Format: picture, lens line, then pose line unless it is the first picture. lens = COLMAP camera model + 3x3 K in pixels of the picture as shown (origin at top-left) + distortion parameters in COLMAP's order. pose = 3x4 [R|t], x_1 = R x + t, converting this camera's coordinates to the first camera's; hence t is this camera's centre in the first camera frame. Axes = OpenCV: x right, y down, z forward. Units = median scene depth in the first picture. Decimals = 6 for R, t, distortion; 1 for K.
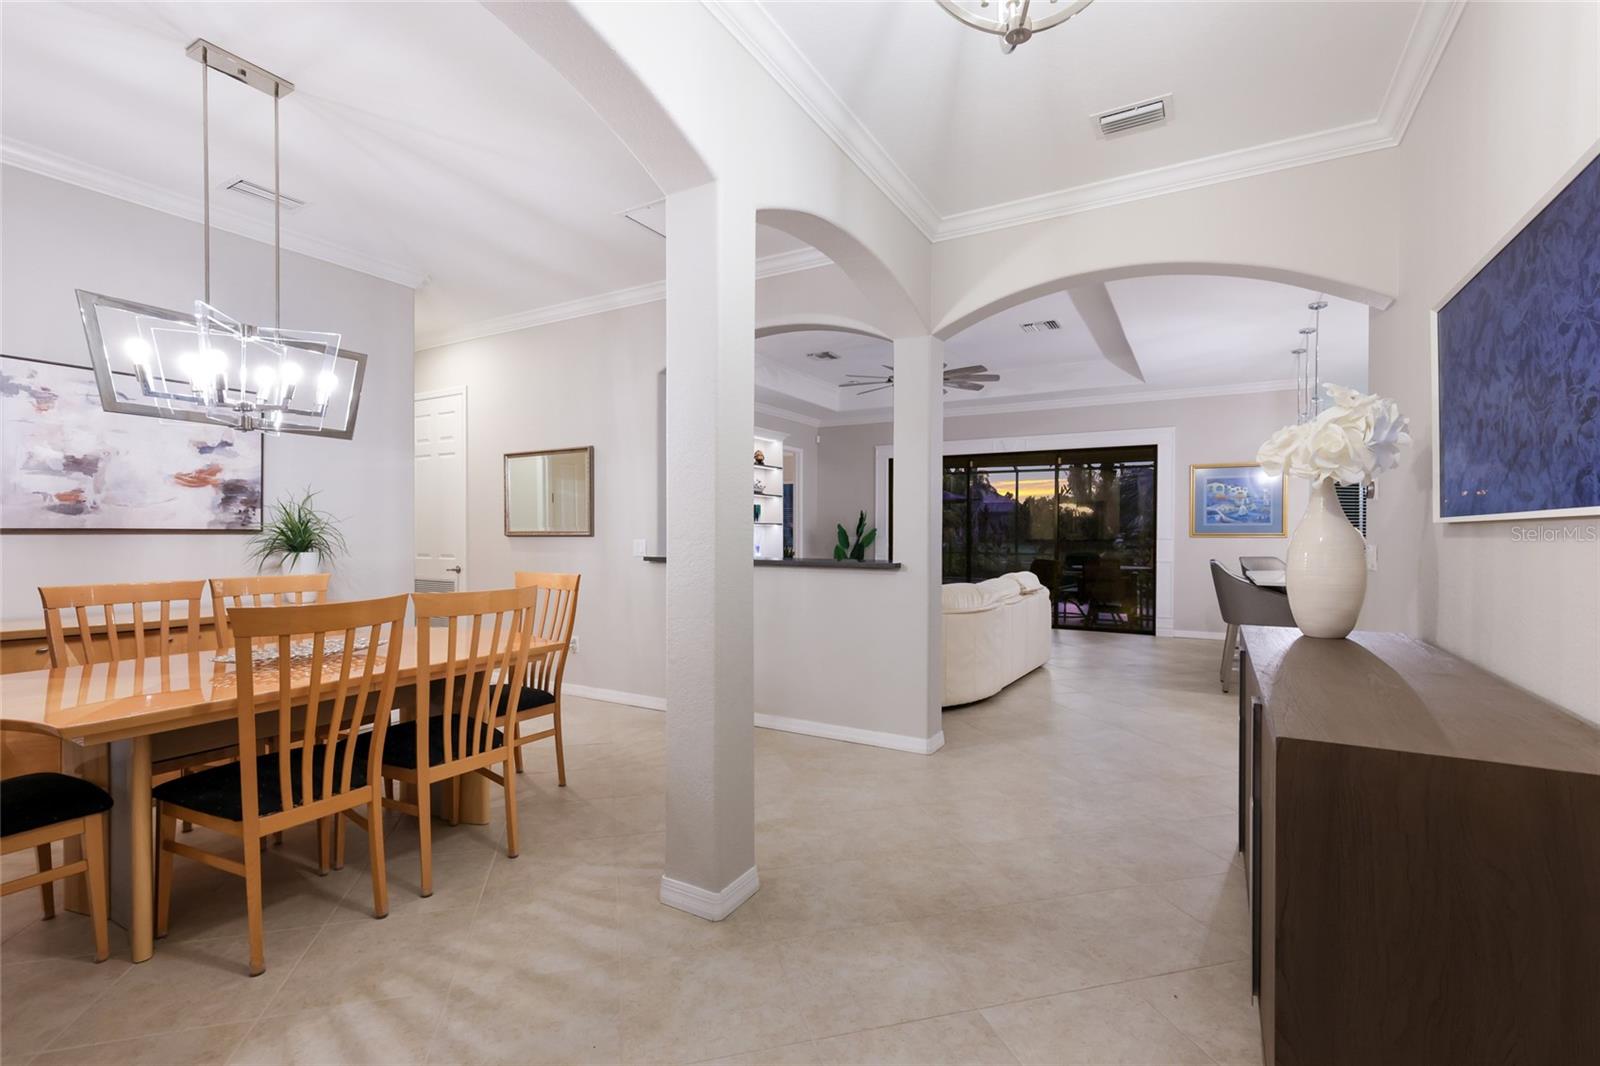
lens RADIAL K [[708.5, 0, 815.2], [0, 708.5, 546.5], [0, 0, 1]] dist [0.004501, 0.000311]
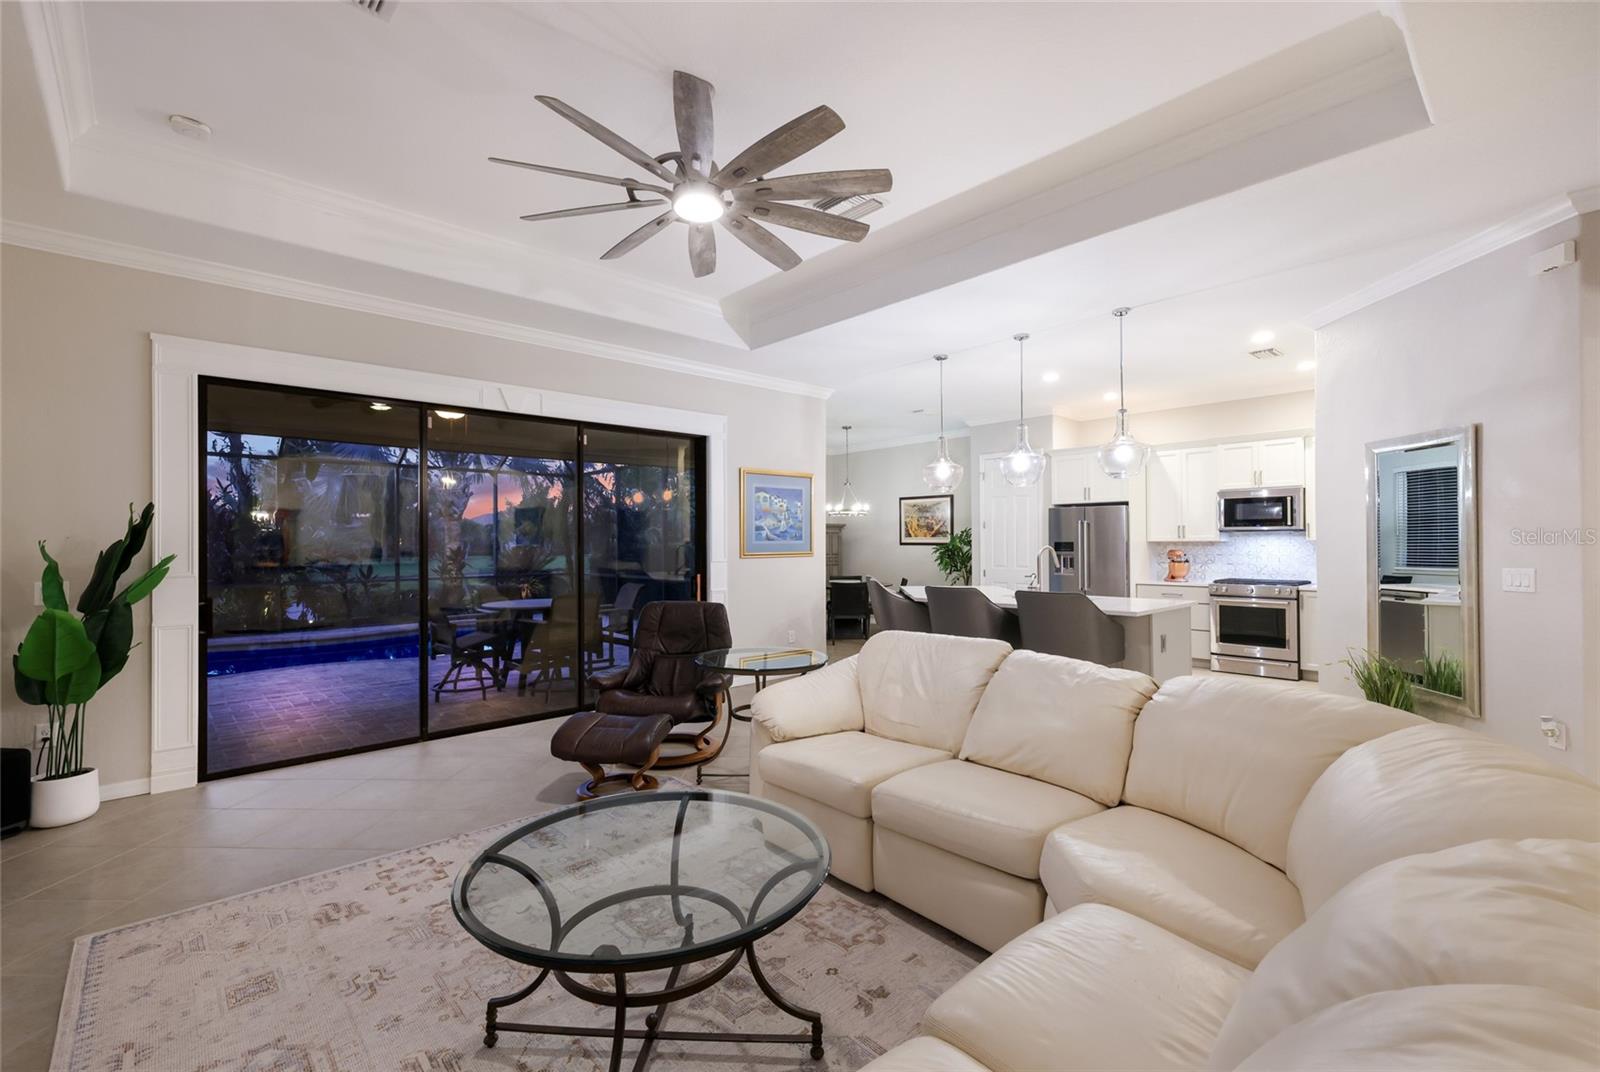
lens RADIAL K [[708.5, 0, 803.7], [0, 708.5, 532.0], [0, 0, 1]] dist [0.004501, 0.000311]
pose [[0.302278, 0.010163, 0.953166, -0.204575], [0.029357, 0.999370, -0.019966, -0.025387], [-0.952768, 0.034018, 0.301789, 0.701910]]
